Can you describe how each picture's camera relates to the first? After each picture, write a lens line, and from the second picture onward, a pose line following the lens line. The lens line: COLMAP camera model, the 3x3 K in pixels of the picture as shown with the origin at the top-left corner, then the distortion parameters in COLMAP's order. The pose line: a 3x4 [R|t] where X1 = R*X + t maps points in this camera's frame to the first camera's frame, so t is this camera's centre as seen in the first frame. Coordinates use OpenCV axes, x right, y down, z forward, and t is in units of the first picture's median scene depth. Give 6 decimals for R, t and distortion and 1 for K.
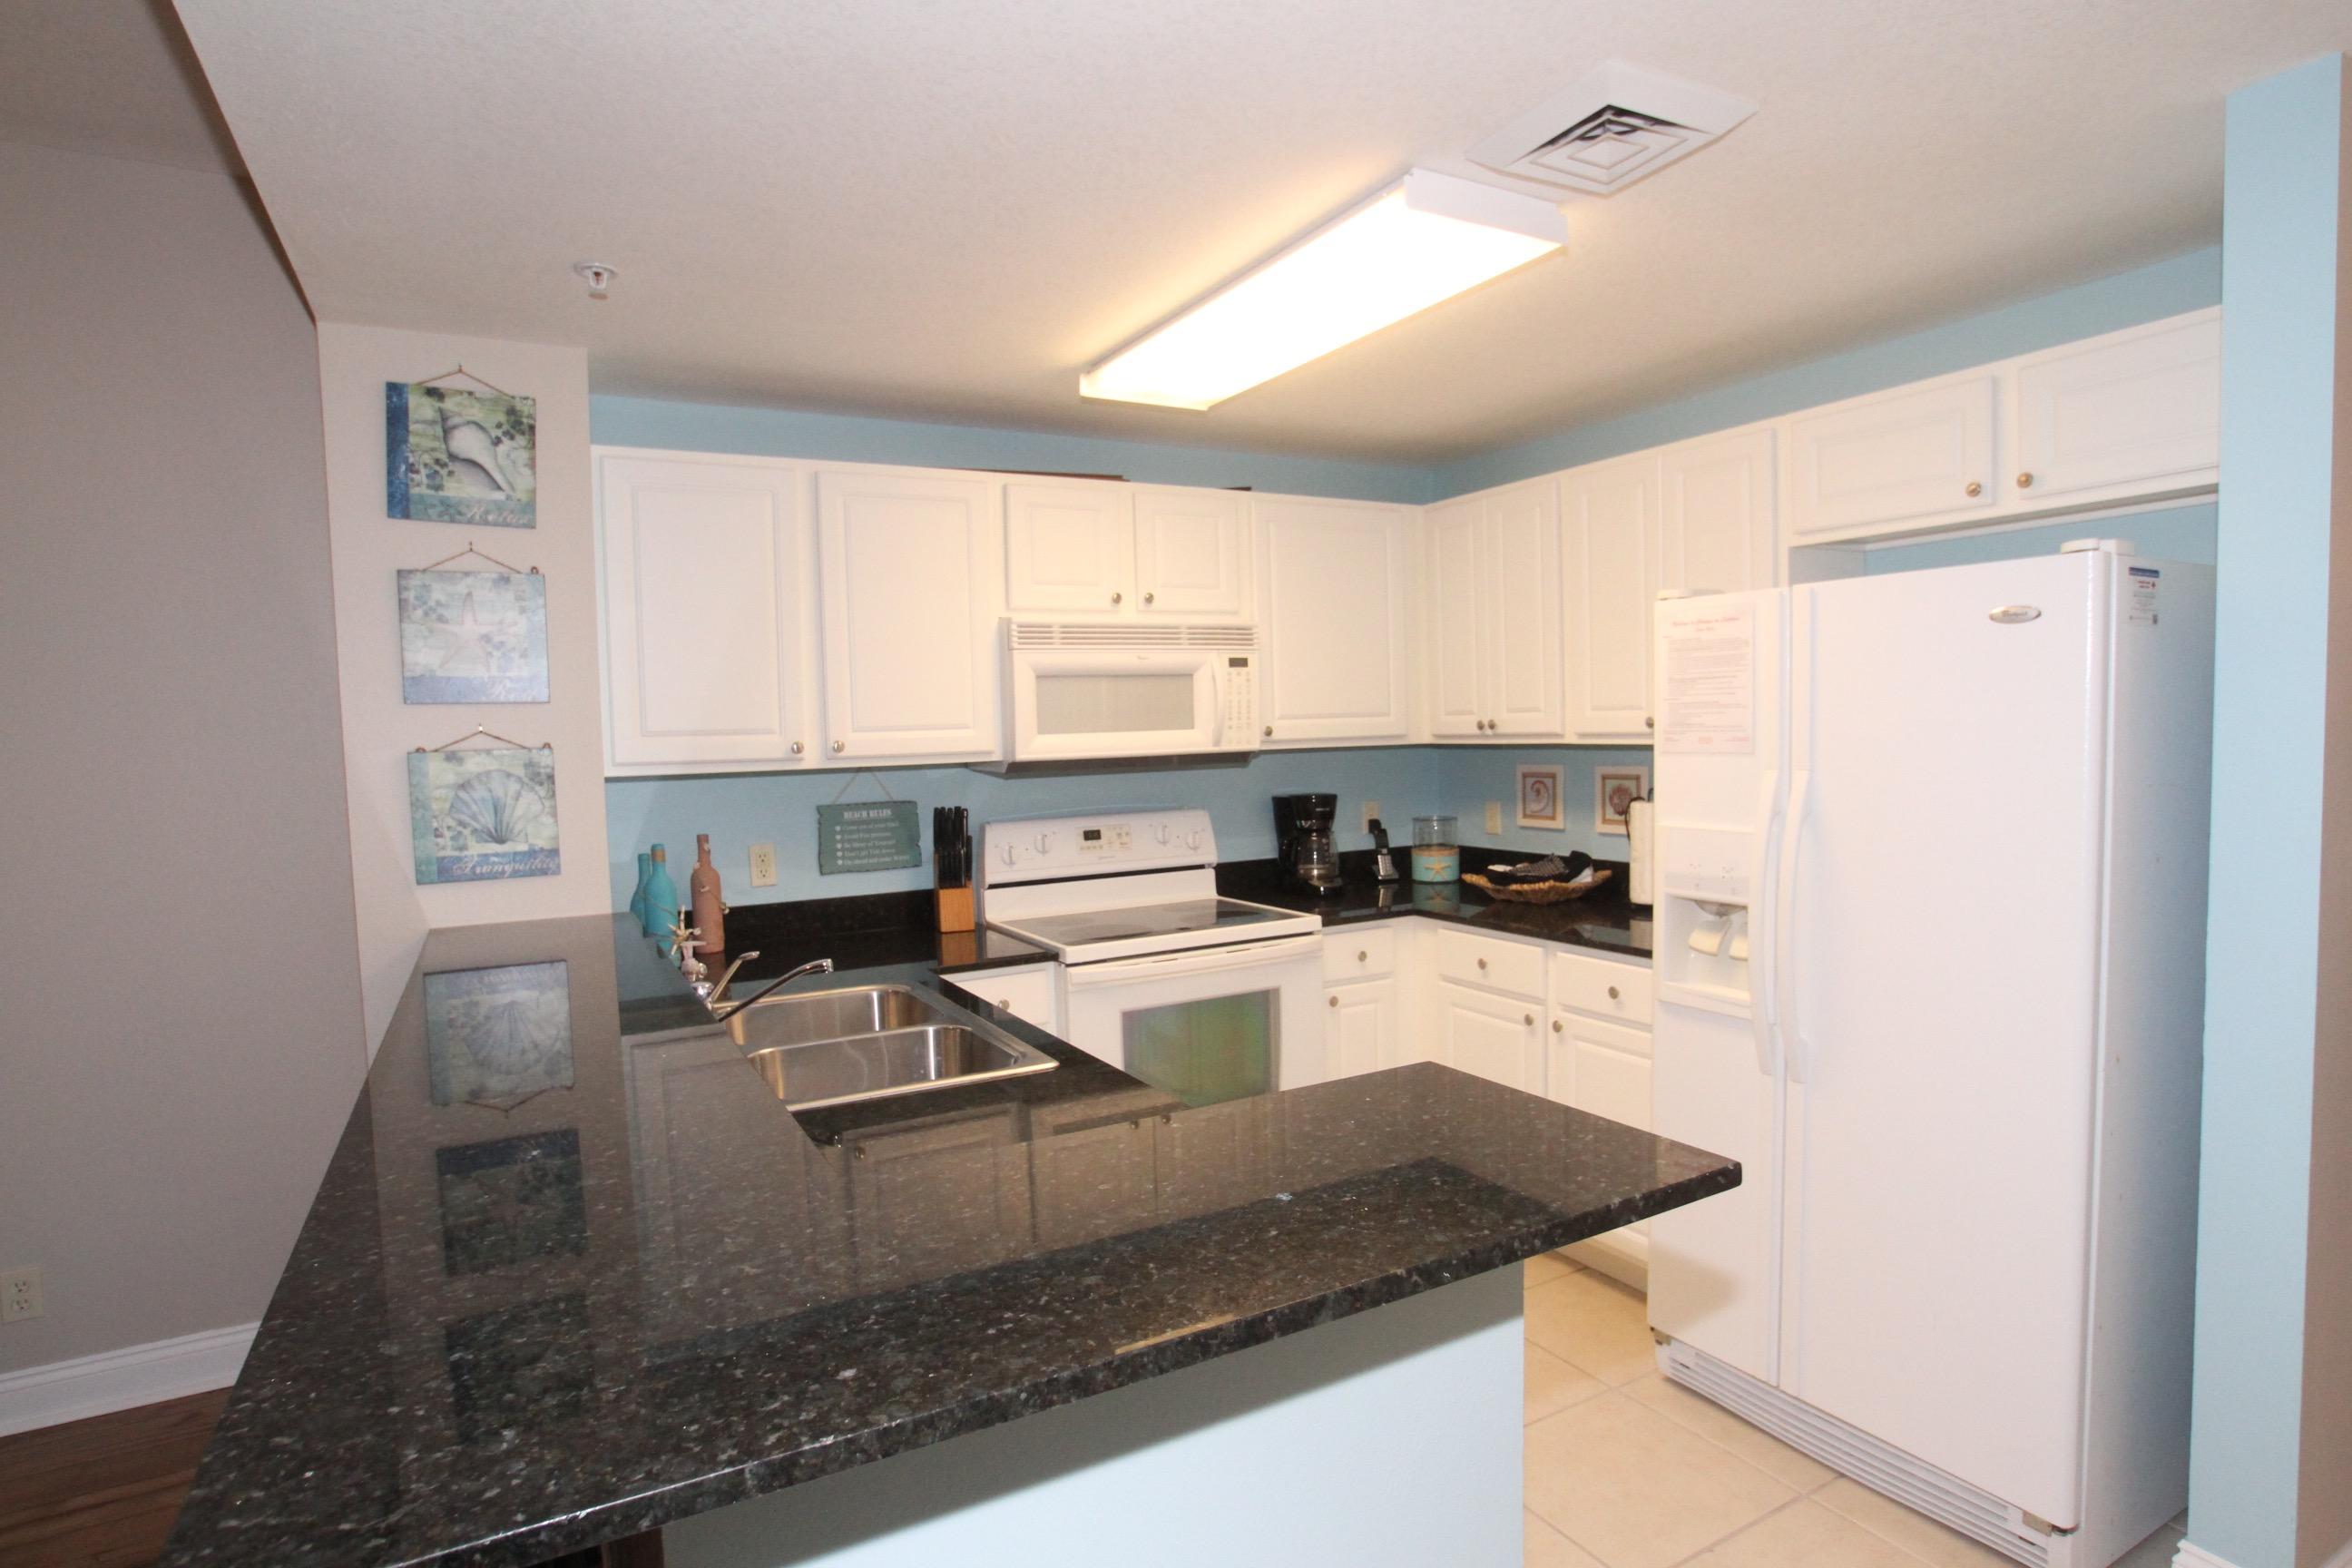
lens RADIAL K [[1247.1, 0, 1181.4], [0, 1247.1, 794.1], [0, 0, 1]] dist [-0.005672, 0.002922]
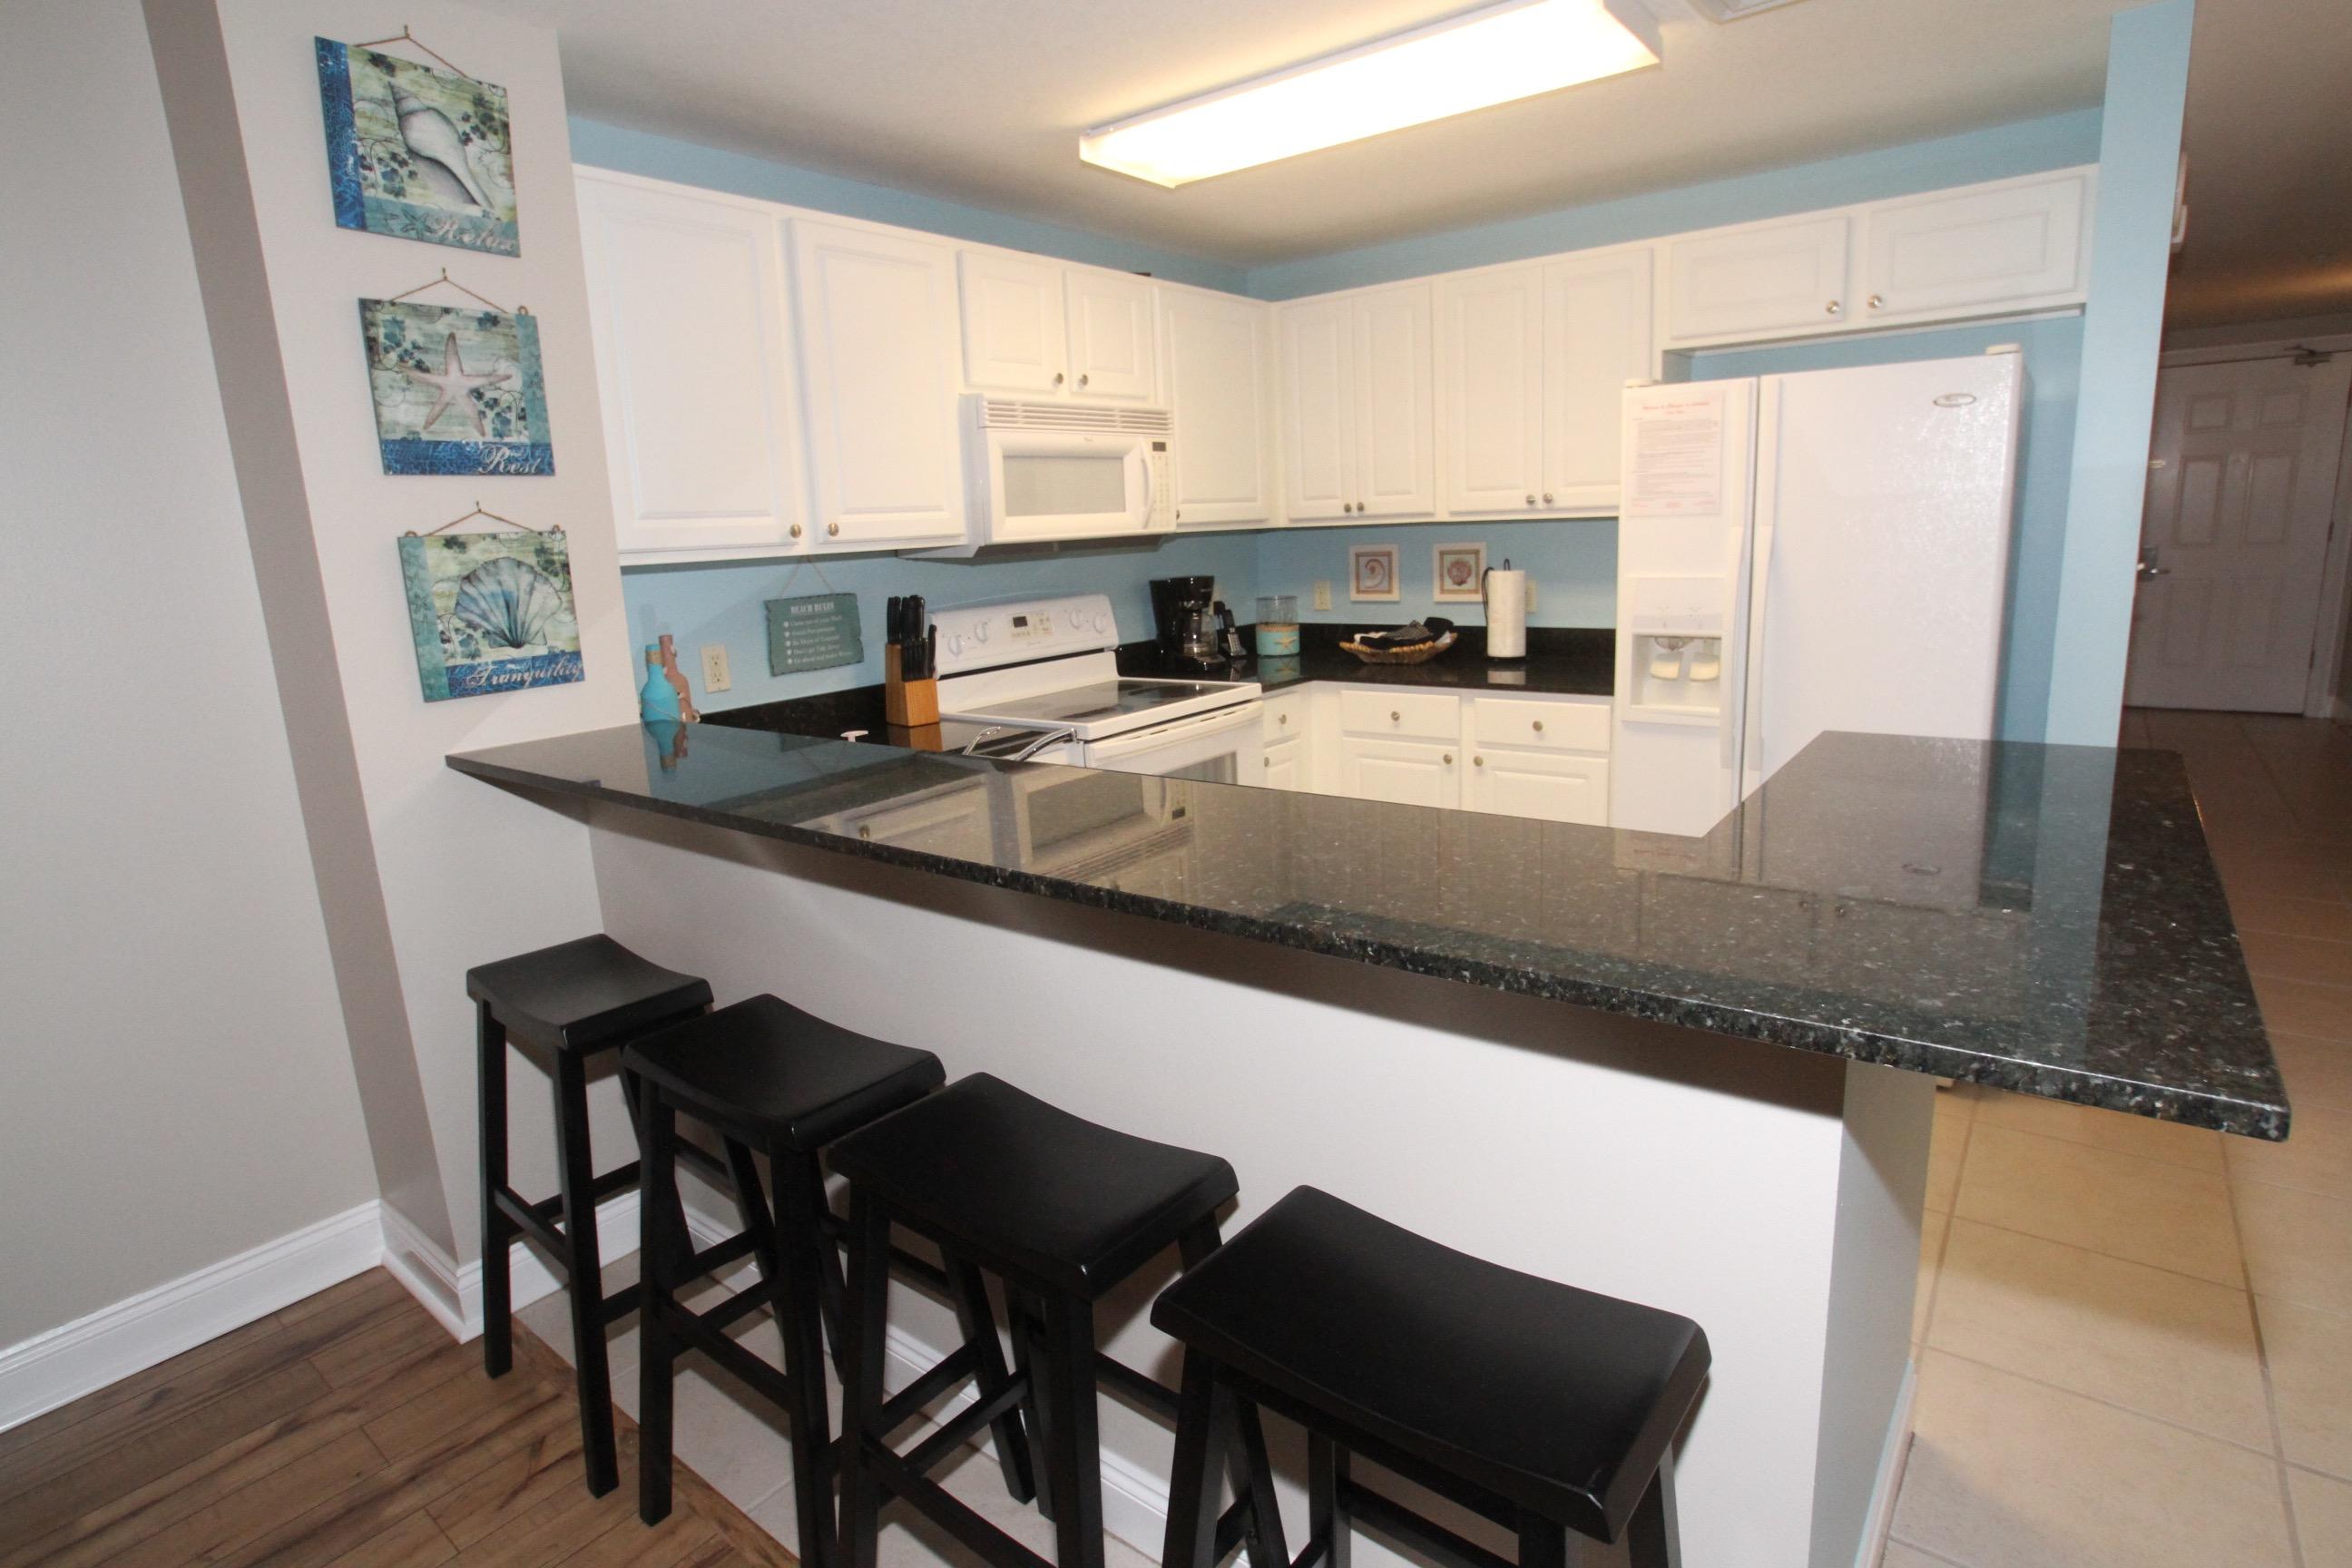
lens RADIAL K [[1194.9, 0, 1184.7], [0, 1194.9, 742.9], [0, 0, 1]] dist [-0.006686, 0.007954]
pose [[0.916699, -0.084983, 0.390437, -0.437494], [0.040289, 0.991800, 0.121283, 0.023541], [-0.397542, -0.095450, 0.912606, 0.083103]]
